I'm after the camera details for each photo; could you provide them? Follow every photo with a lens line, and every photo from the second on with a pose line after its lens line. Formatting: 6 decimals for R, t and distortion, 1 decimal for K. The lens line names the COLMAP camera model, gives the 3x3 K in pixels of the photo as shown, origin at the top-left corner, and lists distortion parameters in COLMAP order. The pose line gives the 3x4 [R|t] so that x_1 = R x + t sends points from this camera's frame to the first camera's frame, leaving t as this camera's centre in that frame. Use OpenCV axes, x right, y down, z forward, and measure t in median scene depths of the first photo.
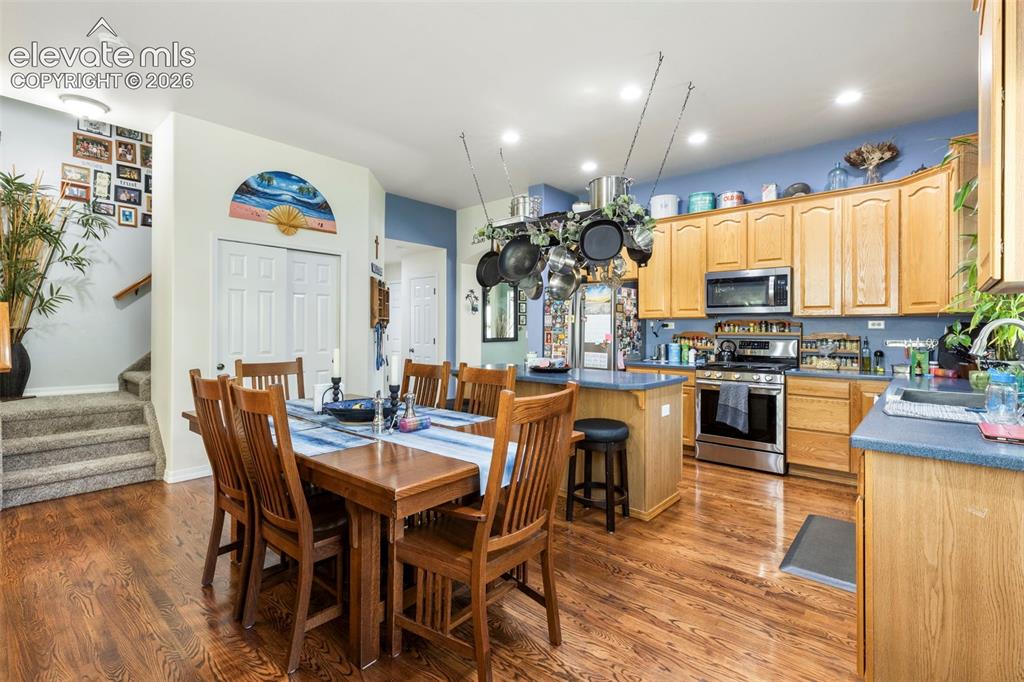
lens RADIAL K [[469.9, 0, 510.6], [0, 469.9, 332.6], [0, 0, 1]] dist [-0.001666, -0.000362]
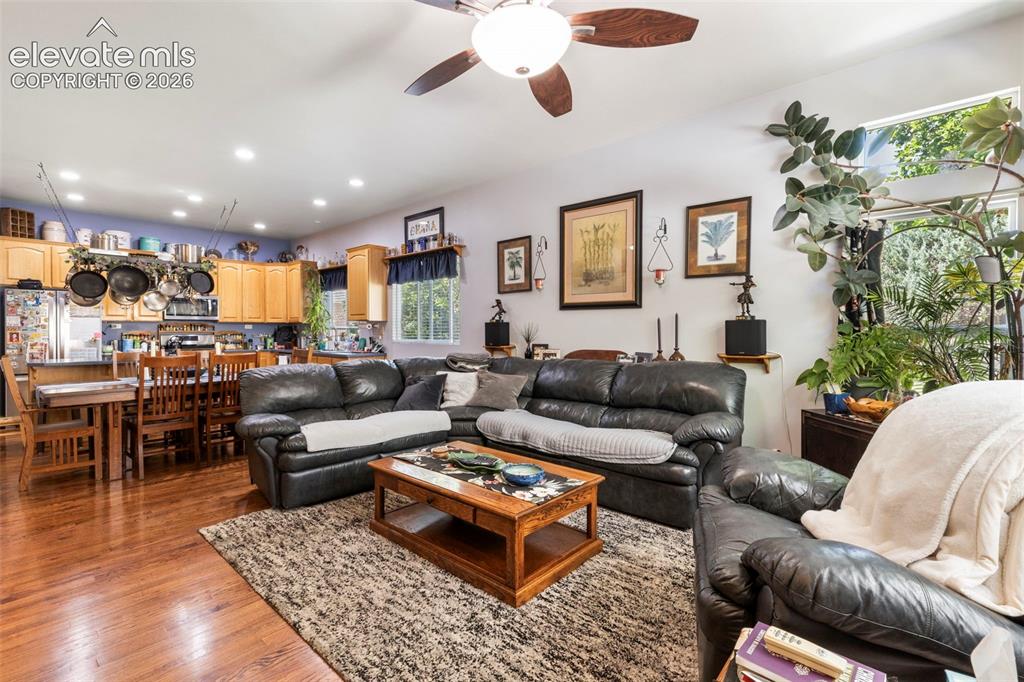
lens RADIAL K [[469.9, 0, 510.6], [0, 469.9, 332.6], [0, 0, 1]] dist [-0.001666, -0.000362]
pose [[0.030214, -0.010640, 0.999487, -1.241357], [0.003824, 0.999937, 0.010529, -0.007981], [-0.999536, 0.003504, 0.030253, -0.218549]]
